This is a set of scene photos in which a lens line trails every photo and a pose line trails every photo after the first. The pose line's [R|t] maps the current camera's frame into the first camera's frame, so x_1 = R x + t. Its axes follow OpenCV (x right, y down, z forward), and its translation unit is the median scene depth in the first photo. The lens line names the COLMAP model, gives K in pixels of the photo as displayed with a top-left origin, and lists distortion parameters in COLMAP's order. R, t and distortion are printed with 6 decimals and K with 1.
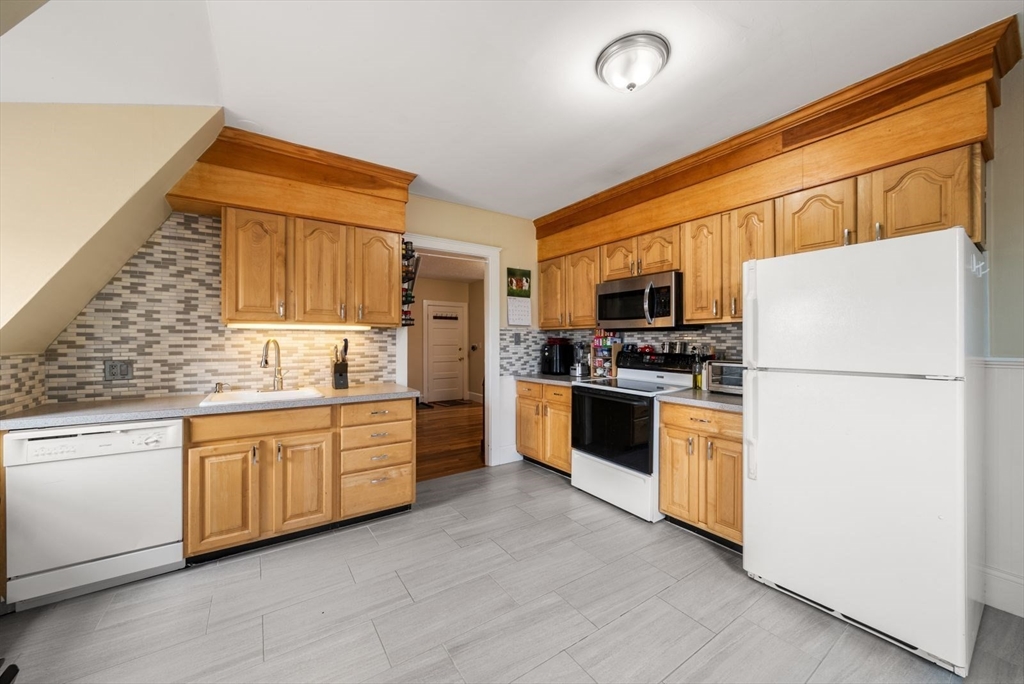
lens RADIAL K [[375.6, 0, 503.4], [0, 375.6, 340.5], [0, 0, 1]] dist [-0.001227, -0.000848]
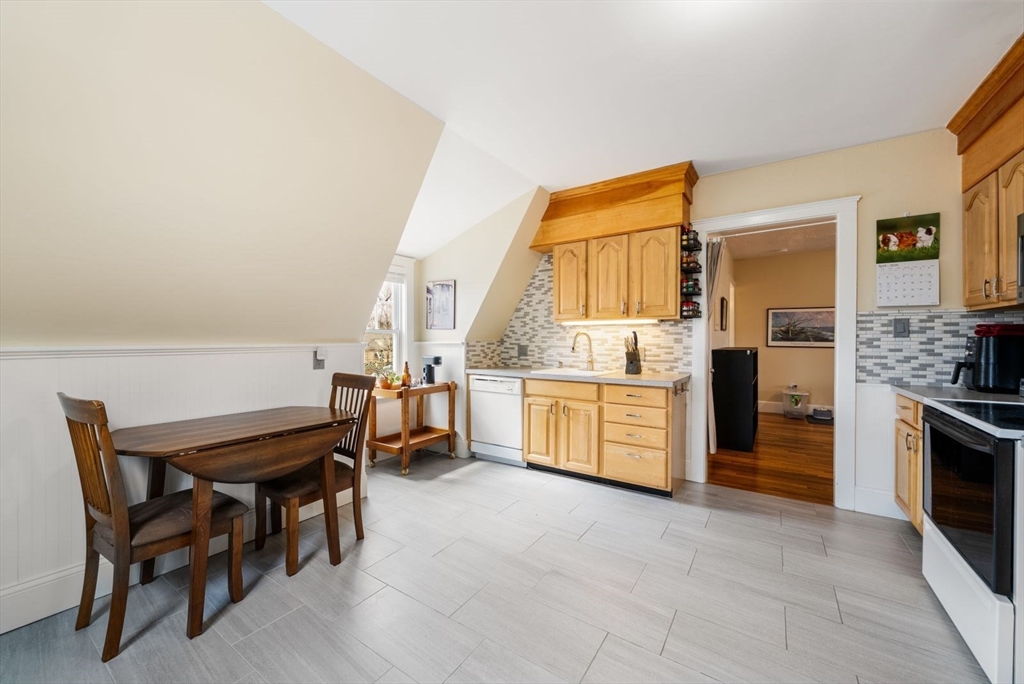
lens RADIAL K [[389.8, 0, 507.5], [0, 389.8, 339.7], [0, 0, 1]] dist [-0.002782, -0.000131]
pose [[0.379959, 0.003033, -0.924999, 0.545514], [0.003209, 0.999984, 0.004598, 0.014735], [0.924998, -0.004715, 0.379943, 0.187255]]
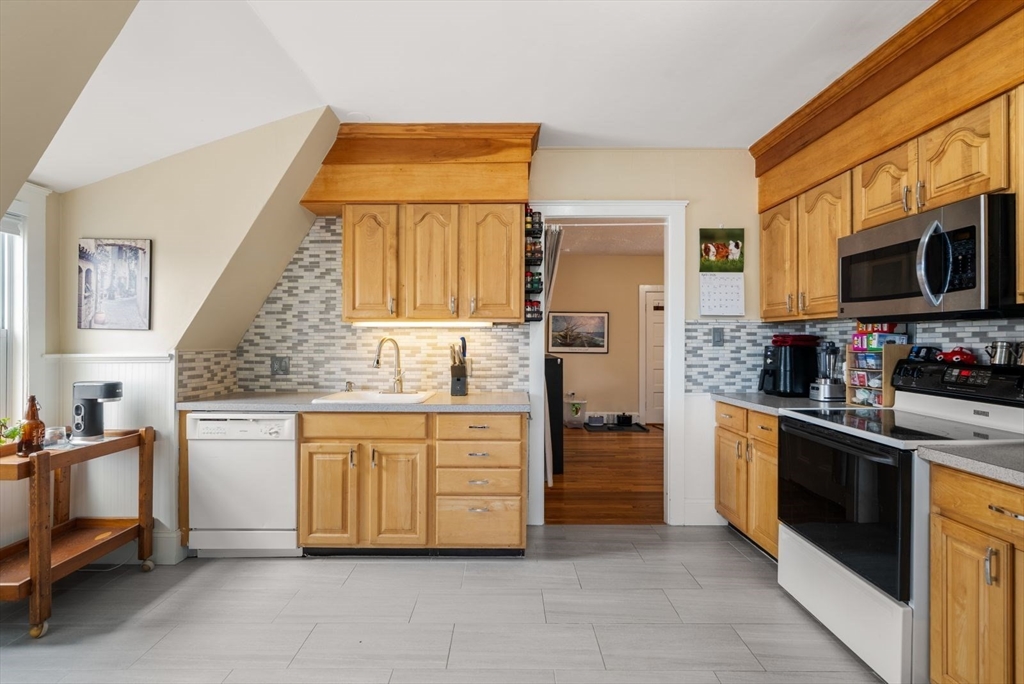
lens RADIAL K [[487.9, 0, 503.1], [0, 487.9, 340.5], [0, 0, 1]] dist [0.000884, -0.000120]
pose [[0.831246, 0.000620, -0.555905, 0.273742], [0.000018, 0.999999, 0.001143, 0.001465], [0.555905, -0.000961, 0.831245, 0.132699]]
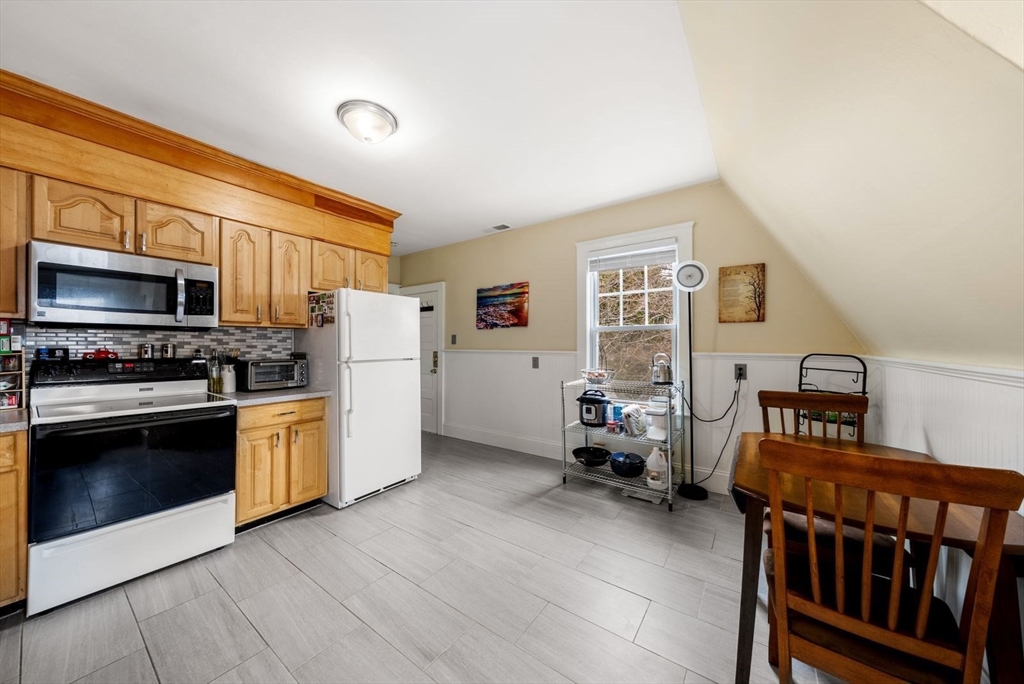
lens RADIAL K [[349.8, 0, 509.3], [0, 349.8, 343.4], [0, 0, 1]] dist [-0.007340, 0.000980]
pose [[-0.354903, 0.001585, 0.934902, -0.561829], [-0.002829, 0.999992, -0.002769, 0.002299], [-0.934899, -0.003627, -0.354896, 0.600389]]
